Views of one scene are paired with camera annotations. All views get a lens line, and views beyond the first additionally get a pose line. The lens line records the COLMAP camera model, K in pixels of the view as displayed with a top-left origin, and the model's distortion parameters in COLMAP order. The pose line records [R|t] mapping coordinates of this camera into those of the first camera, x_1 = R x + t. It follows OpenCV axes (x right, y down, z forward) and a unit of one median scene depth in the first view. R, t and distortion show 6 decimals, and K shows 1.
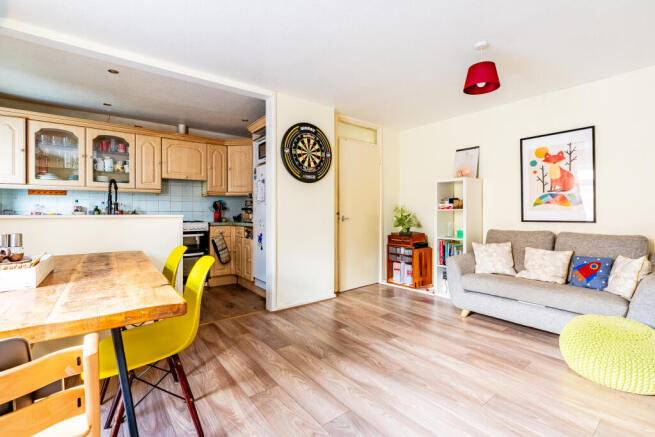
lens RADIAL K [[277.5, 0, 364.6], [0, 277.5, 212.5], [0, 0, 1]] dist [-0.012017, -0.000684]
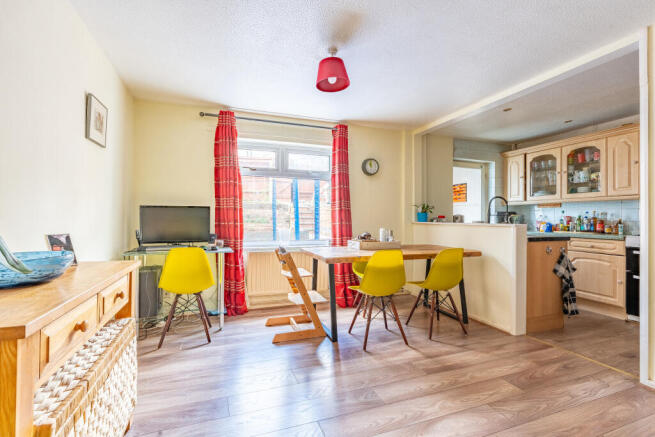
lens RADIAL K [[308.2, 0, 324.6], [0, 308.2, 216.7], [0, 0, 1]] dist [-0.000937, 0.001736]
pose [[-0.339246, -0.007776, -0.940666, 0.494680], [-0.006547, 0.999961, -0.005905, -0.007147], [0.940675, 0.004155, -0.339283, 0.492104]]
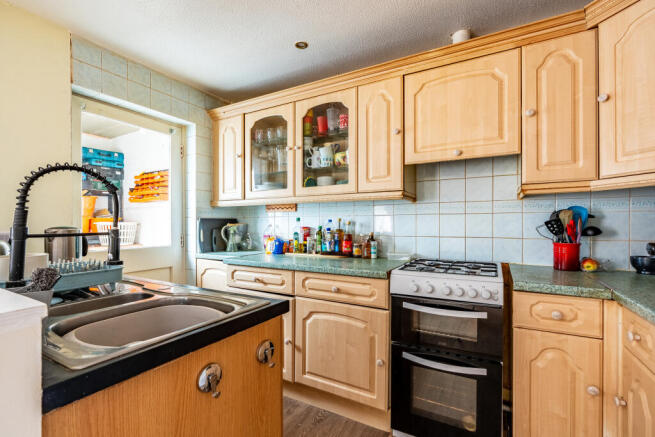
lens RADIAL K [[308.2, 0, 284.6], [0, 308.2, 224.3], [0, 0, 1]] dist [-0.000937, 0.001736]
pose [[0.214534, 0.005108, -0.976703, -0.322193], [-0.001790, 0.999987, 0.004836, -0.032890], [0.976715, 0.000711, 0.214540, 0.796175]]
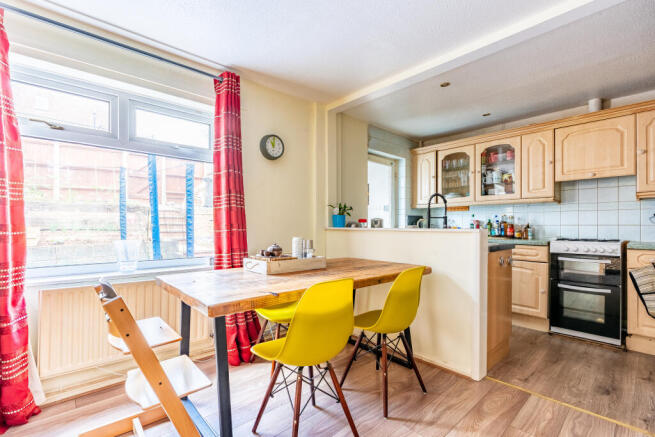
lens RADIAL K [[308.2, 0, 306.2], [0, 308.2, 227.1], [0, 0, 1]] dist [-0.000937, 0.001736]
pose [[-0.011016, 0.004650, -0.999929, 0.150014], [-0.001553, 0.999988, 0.004667, -0.001284], [0.999938, 0.001604, -0.011009, 0.360197]]
